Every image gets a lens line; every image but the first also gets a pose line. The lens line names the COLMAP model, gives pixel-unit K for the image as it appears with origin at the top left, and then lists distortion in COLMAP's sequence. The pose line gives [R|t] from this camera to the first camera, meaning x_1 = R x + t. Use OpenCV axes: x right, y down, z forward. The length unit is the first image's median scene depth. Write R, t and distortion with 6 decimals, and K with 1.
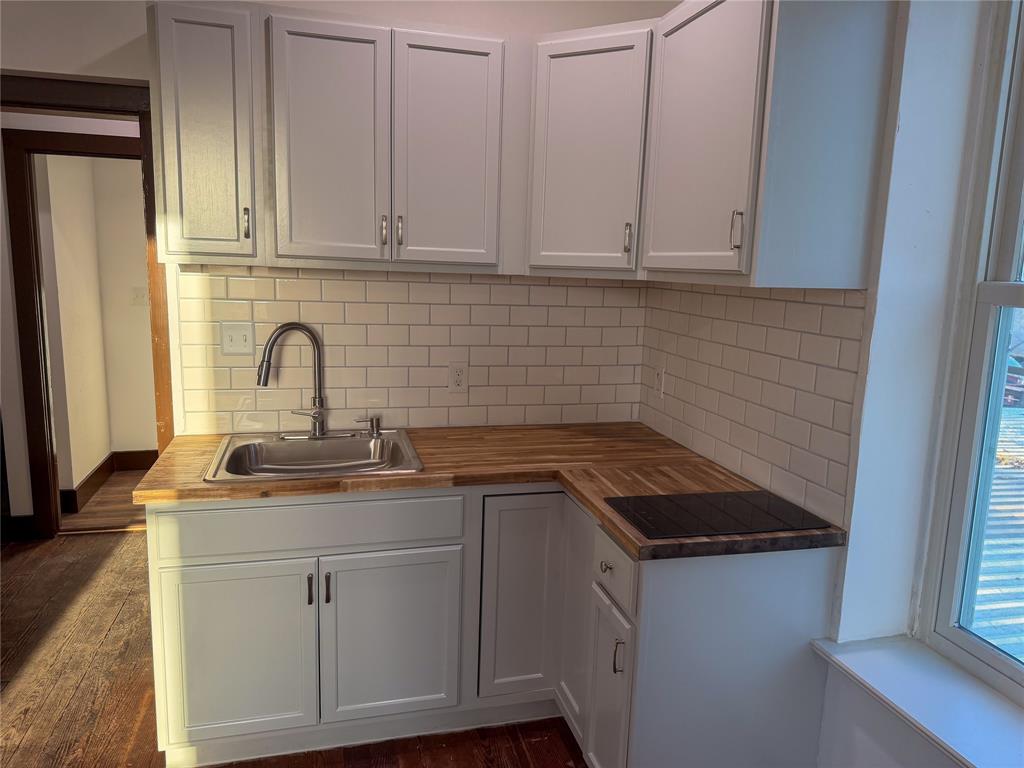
lens RADIAL K [[716.5, 0, 517.8], [0, 716.5, 375.4], [0, 0, 1]] dist [0.027379, 0.000321]
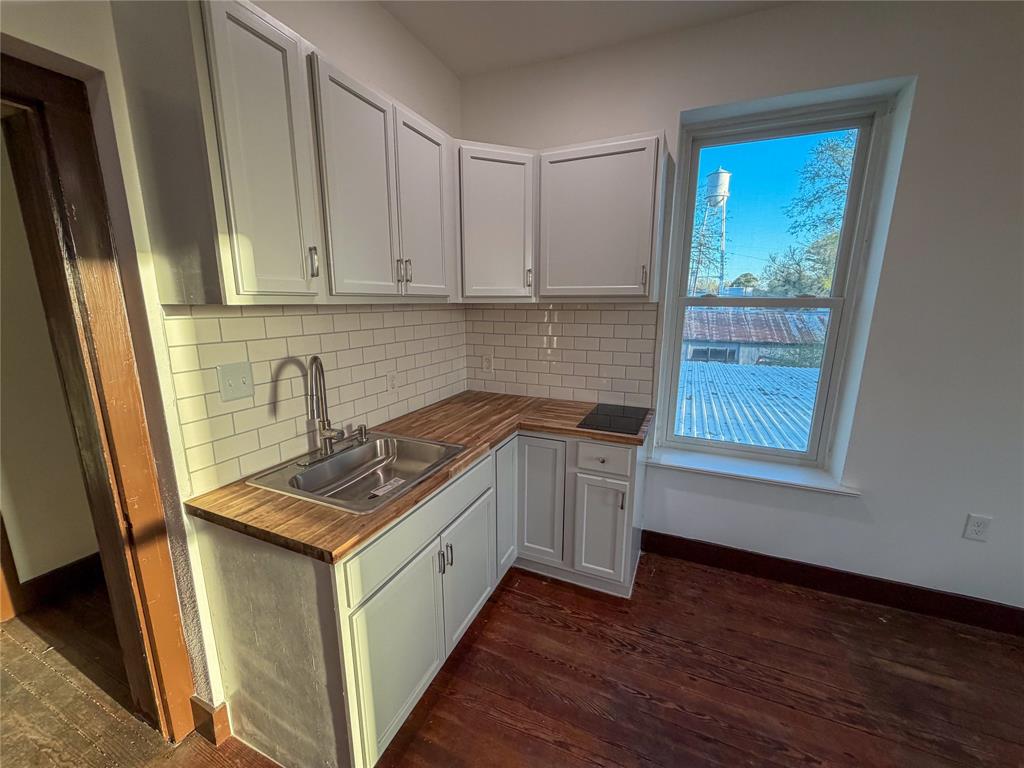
lens RADIAL K [[408.4, 0, 509.7], [0, 408.4, 380.4], [0, 0, 1]] dist [-0.000271, 0.000036]
pose [[0.635066, -0.181366, 0.750864, -0.619790], [0.140274, 0.982961, 0.118786, -0.072302], [-0.759614, 0.029889, 0.649687, 0.400326]]
